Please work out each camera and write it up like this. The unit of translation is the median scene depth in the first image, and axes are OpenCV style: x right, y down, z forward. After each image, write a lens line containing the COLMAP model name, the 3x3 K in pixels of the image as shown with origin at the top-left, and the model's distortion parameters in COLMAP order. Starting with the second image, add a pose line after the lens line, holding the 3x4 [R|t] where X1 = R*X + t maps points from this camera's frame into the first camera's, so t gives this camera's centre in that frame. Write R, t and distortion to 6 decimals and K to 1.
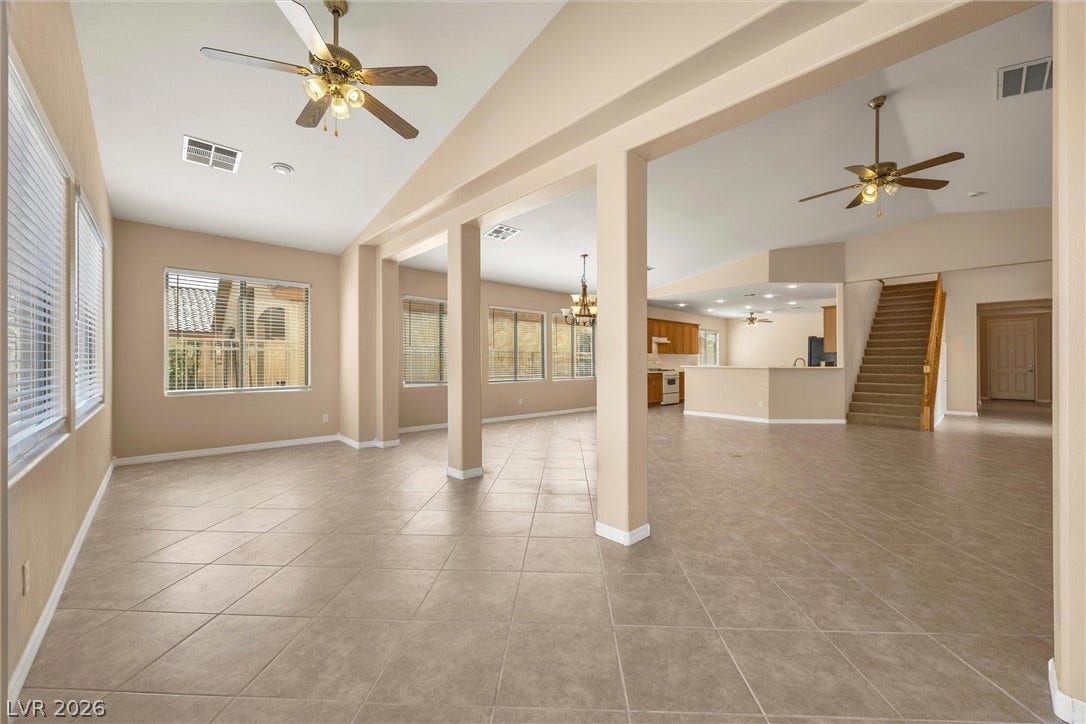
lens RADIAL K [[421.3, 0, 543.0], [0, 421.3, 362.0], [0, 0, 1]] dist [0.000402, -0.000003]
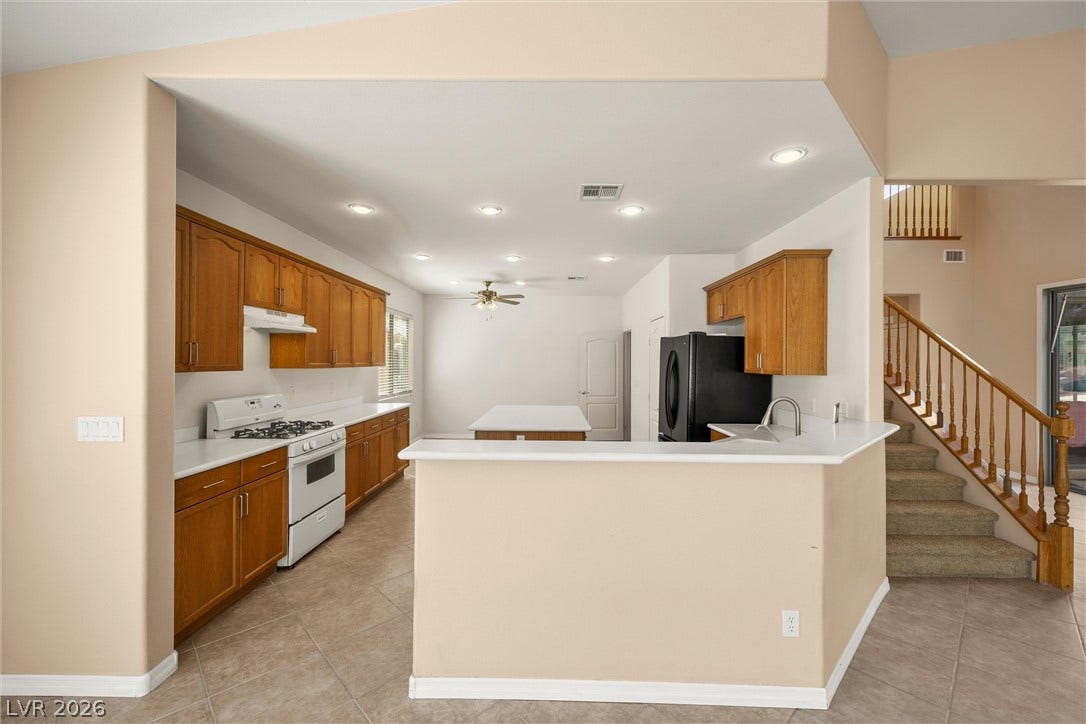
lens RADIAL K [[421.3, 0, 543.0], [0, 421.3, 362.0], [0, 0, 1]] dist [0.000402, -0.000003]
pose [[0.680054, -0.001253, 0.733161, 0.189520], [-0.002145, 0.999991, 0.003699, -0.025662], [-0.733159, -0.004088, 0.680045, 0.669919]]
